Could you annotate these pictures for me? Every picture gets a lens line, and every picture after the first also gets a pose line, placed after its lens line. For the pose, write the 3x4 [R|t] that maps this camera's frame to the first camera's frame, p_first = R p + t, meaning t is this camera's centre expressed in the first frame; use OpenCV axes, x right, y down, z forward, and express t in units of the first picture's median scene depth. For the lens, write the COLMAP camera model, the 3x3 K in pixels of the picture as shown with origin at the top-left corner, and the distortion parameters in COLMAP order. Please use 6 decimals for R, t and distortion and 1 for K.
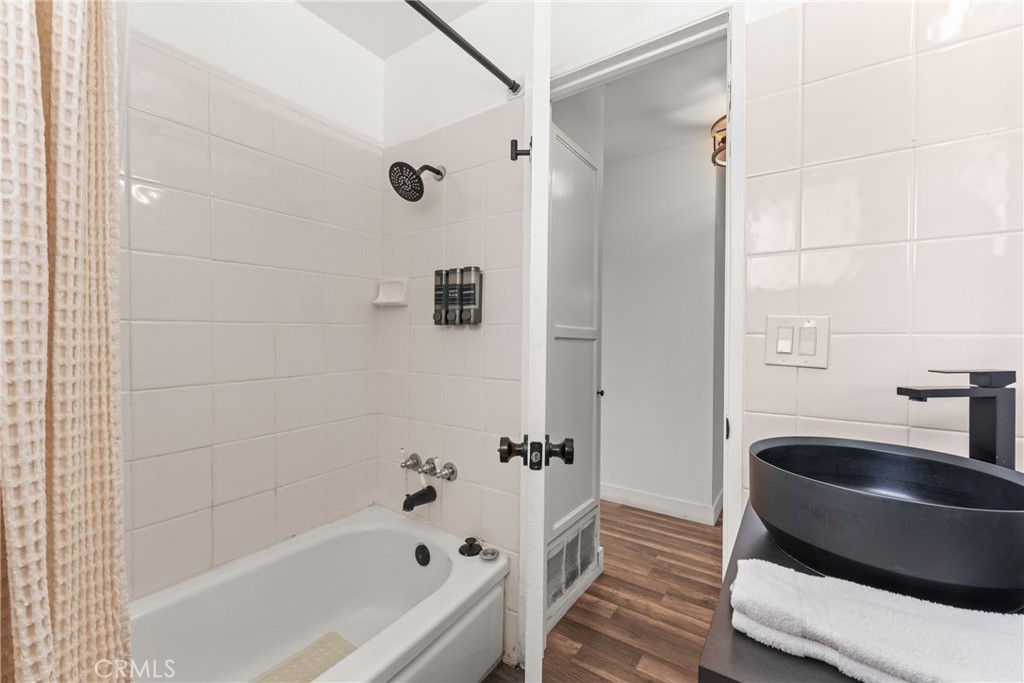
lens RADIAL K [[413.7, 0, 508.4], [0, 413.7, 340.2], [0, 0, 1]] dist [-0.000680, 0.000080]
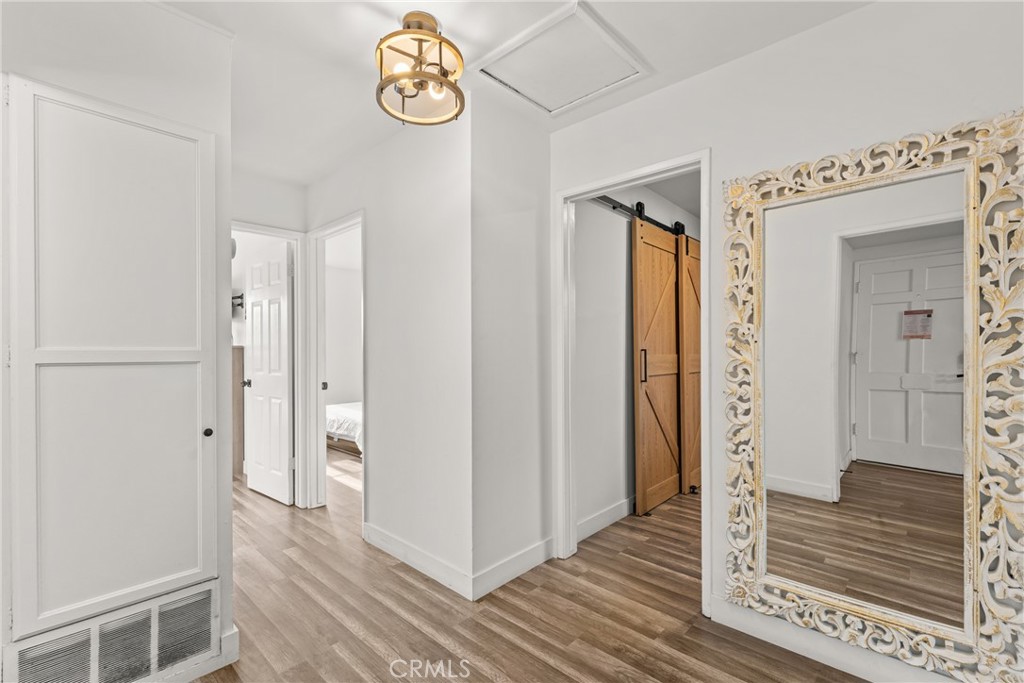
lens RADIAL K [[445.1, 0, 514.9], [0, 445.1, 348.6], [0, 0, 1]] dist [0.005344, 0.000220]
pose [[0.991238, -0.003069, -0.132051, 0.772220], [0.002765, 0.999993, -0.002484, -0.019917], [0.132057, 0.002097, 0.991240, 0.215253]]
